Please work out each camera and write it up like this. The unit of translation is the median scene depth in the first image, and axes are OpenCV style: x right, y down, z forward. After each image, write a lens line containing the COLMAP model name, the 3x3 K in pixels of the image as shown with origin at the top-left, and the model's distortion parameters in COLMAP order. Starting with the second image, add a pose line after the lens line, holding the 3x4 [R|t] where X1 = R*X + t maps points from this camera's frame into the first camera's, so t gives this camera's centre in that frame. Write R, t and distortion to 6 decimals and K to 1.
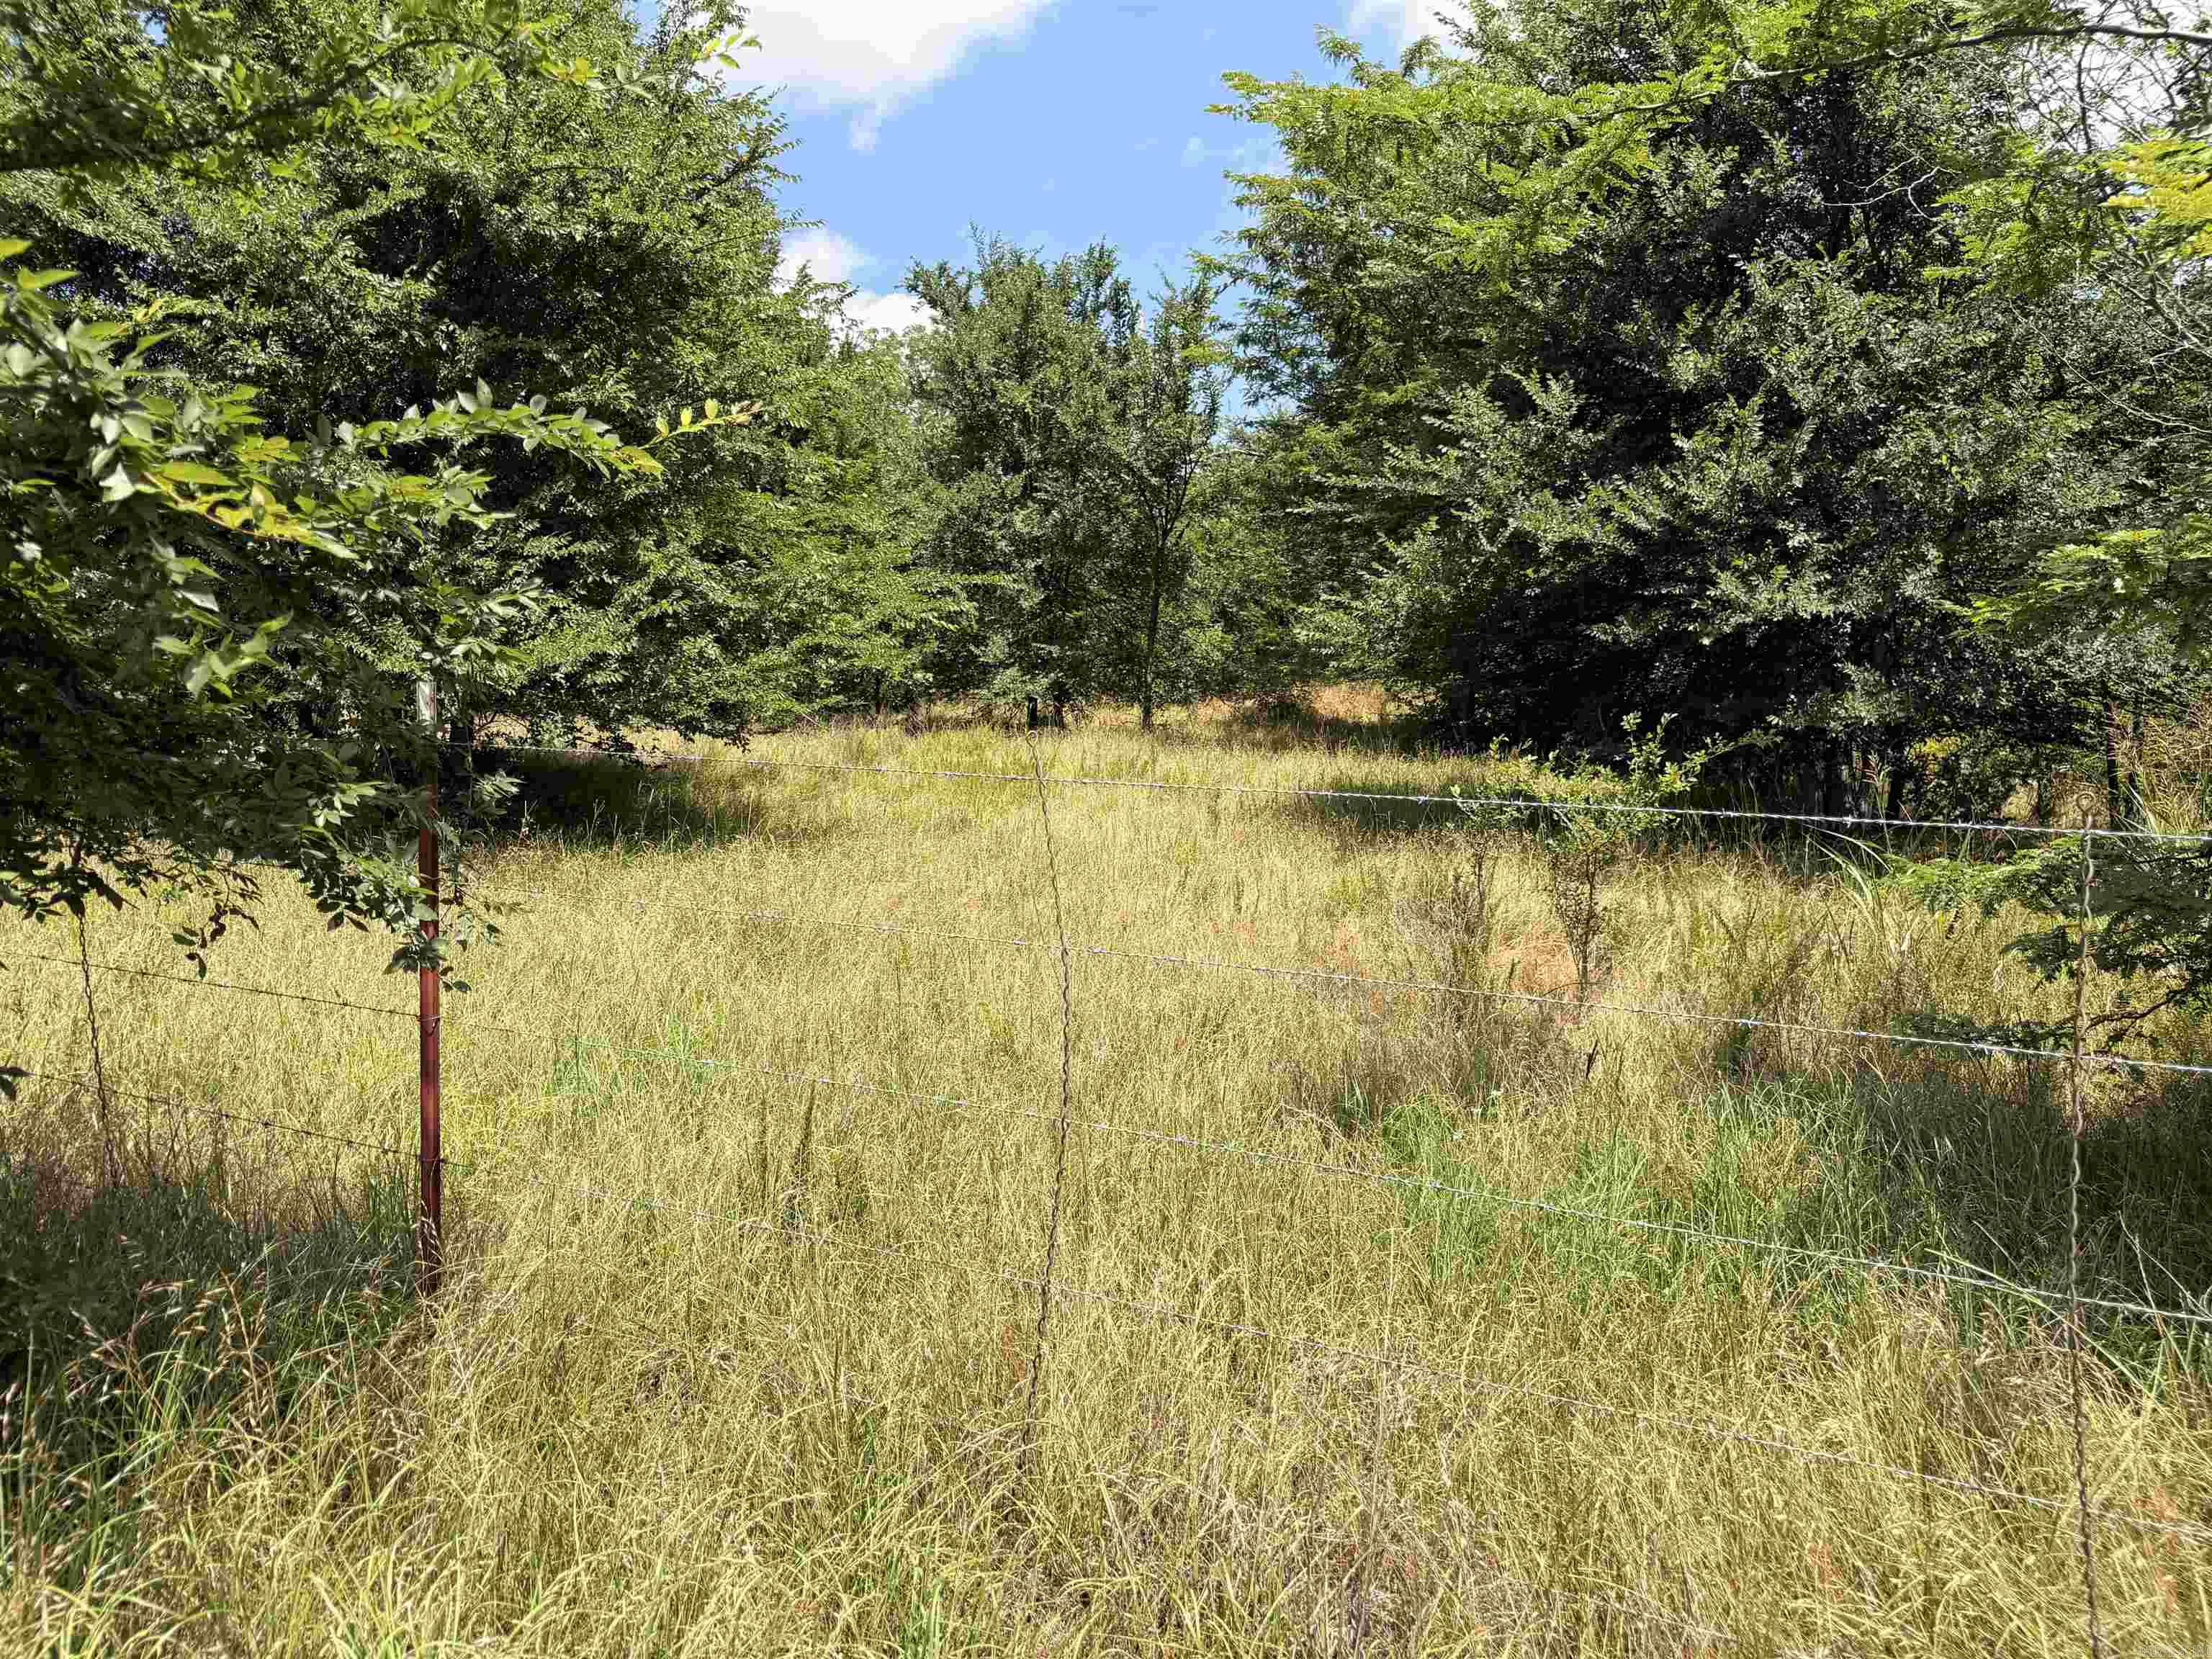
lens RADIAL K [[1629.1, 0, 1140.5], [0, 1629.1, 834.5], [0, 0, 1]] dist [0.023028, -0.000528]
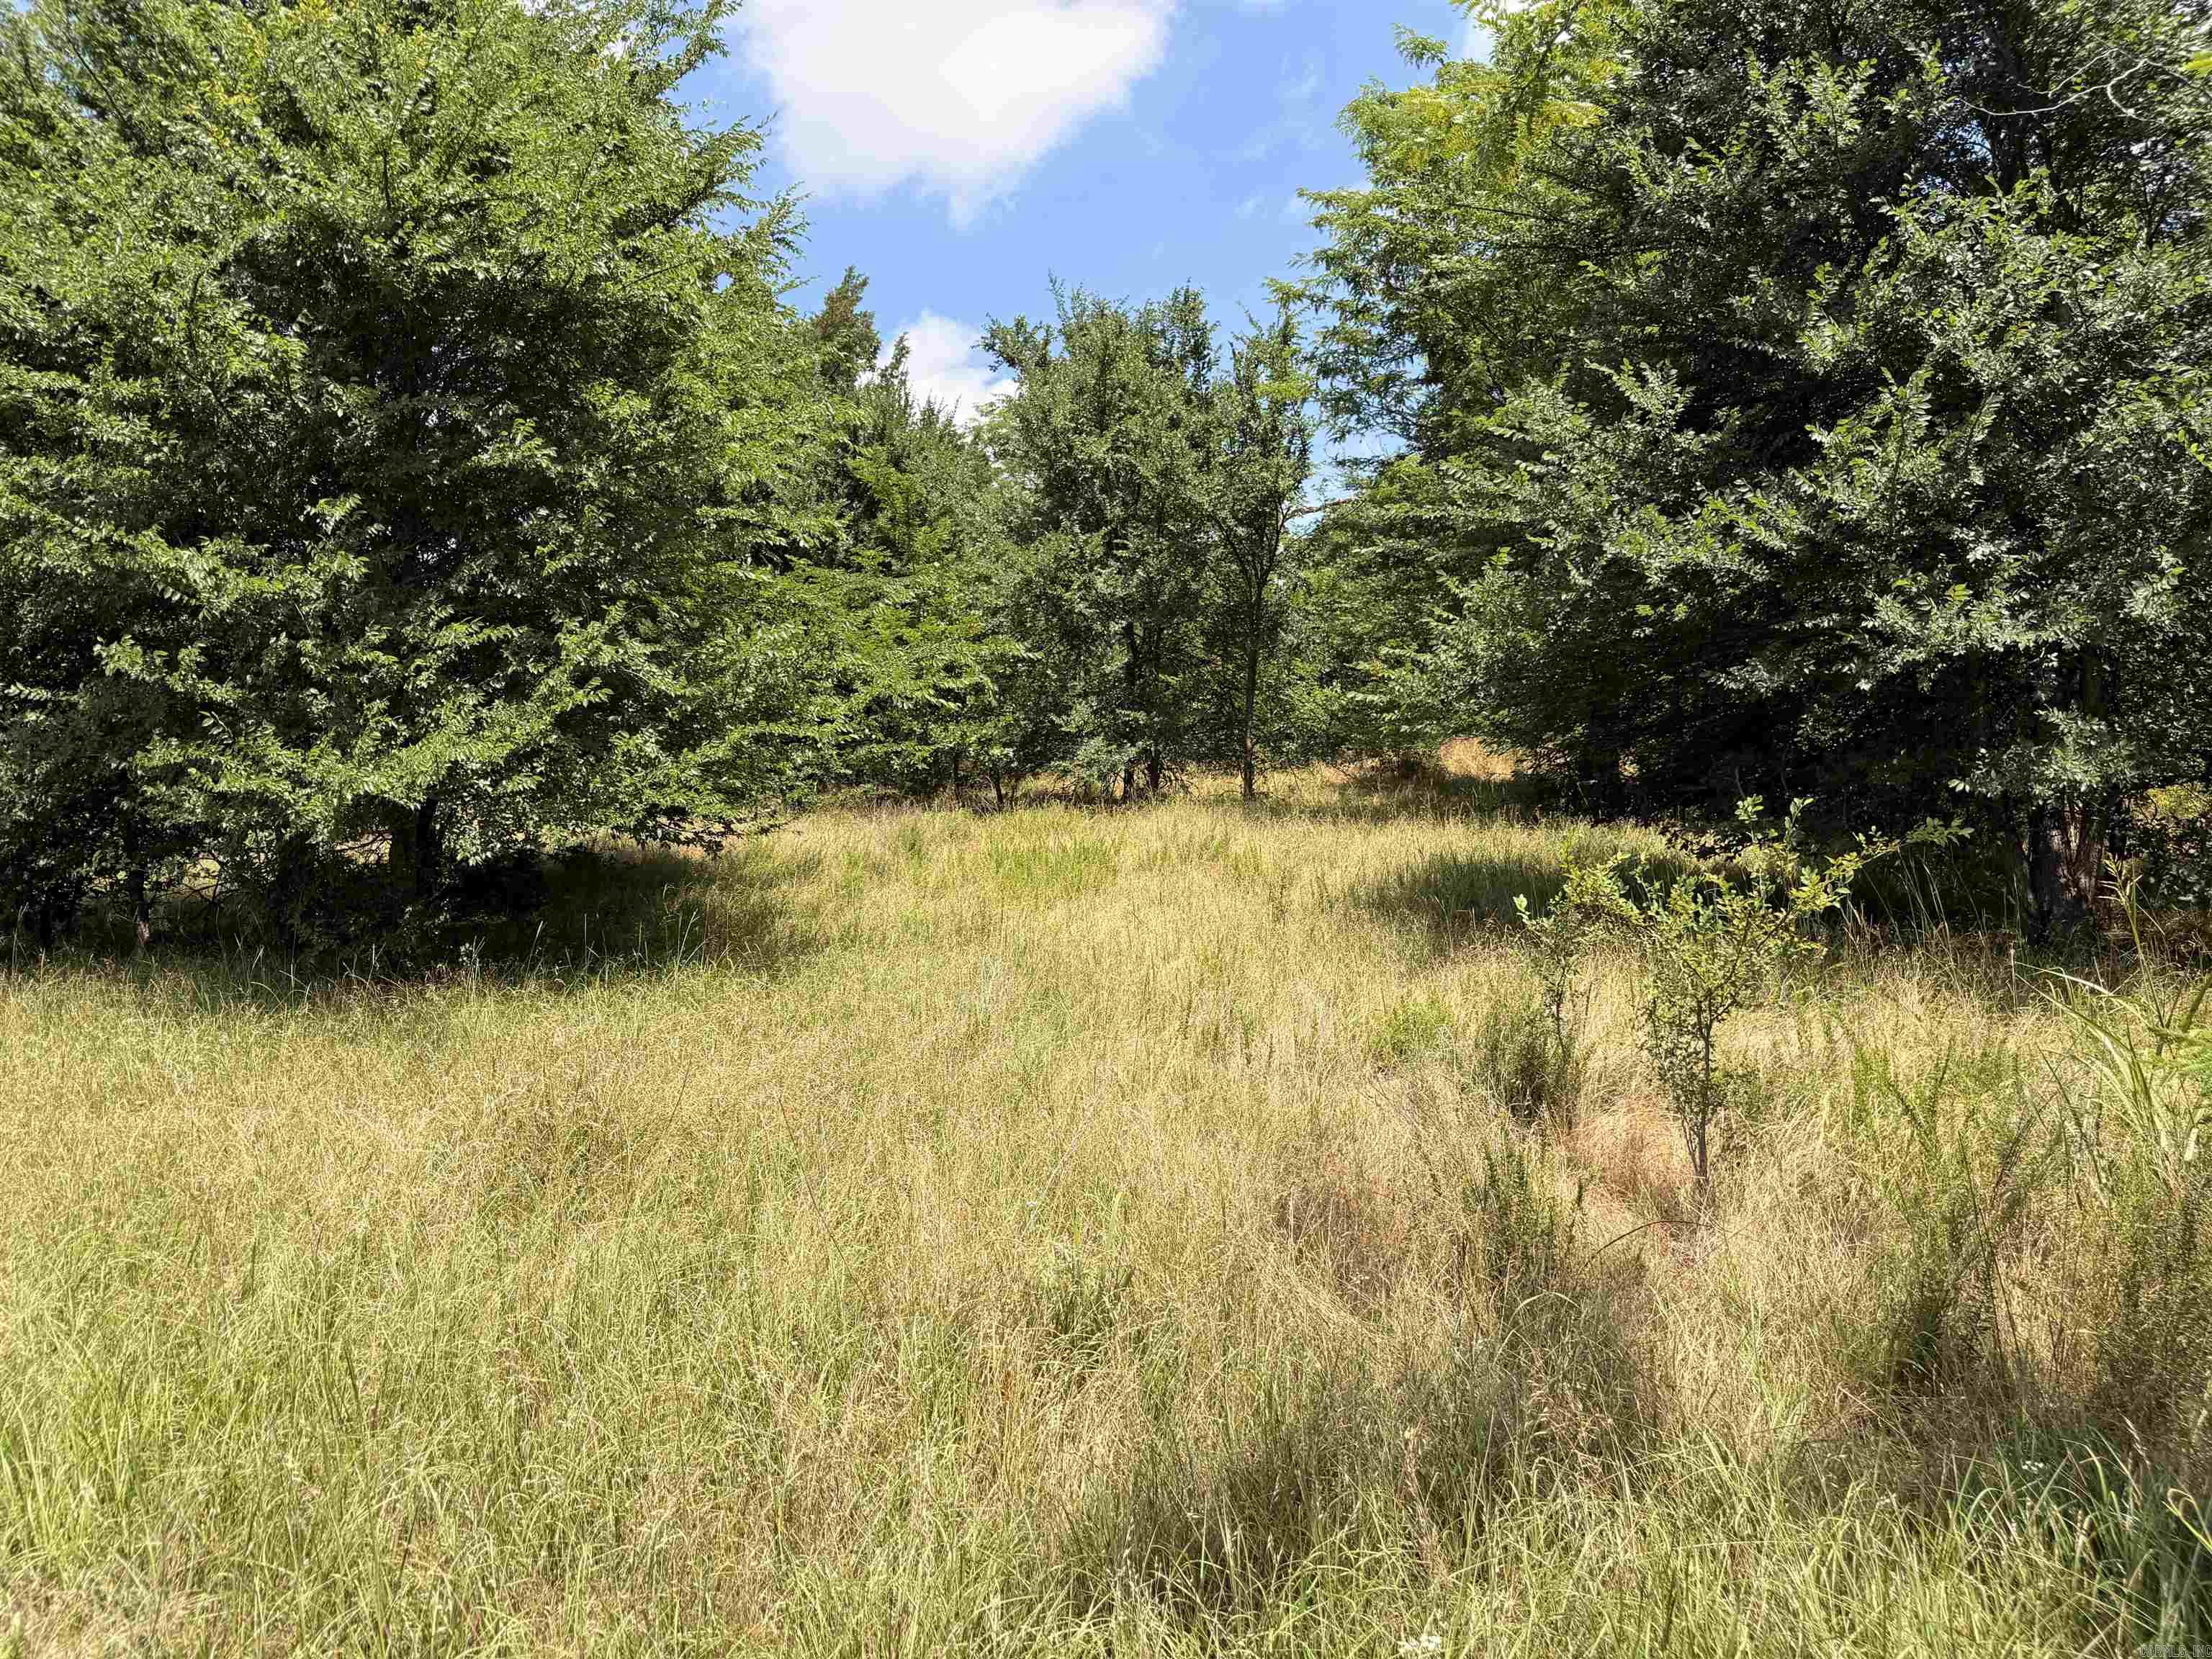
lens RADIAL K [[1627.1, 0, 1116.0], [0, 1627.1, 835.9], [0, 0, 1]] dist [-0.001099, -0.003101]
pose [[0.993532, -0.033078, -0.108628, 0.068556], [0.029162, 0.998873, -0.037443, -0.026417], [0.109745, 0.034033, 0.993377, 0.180962]]
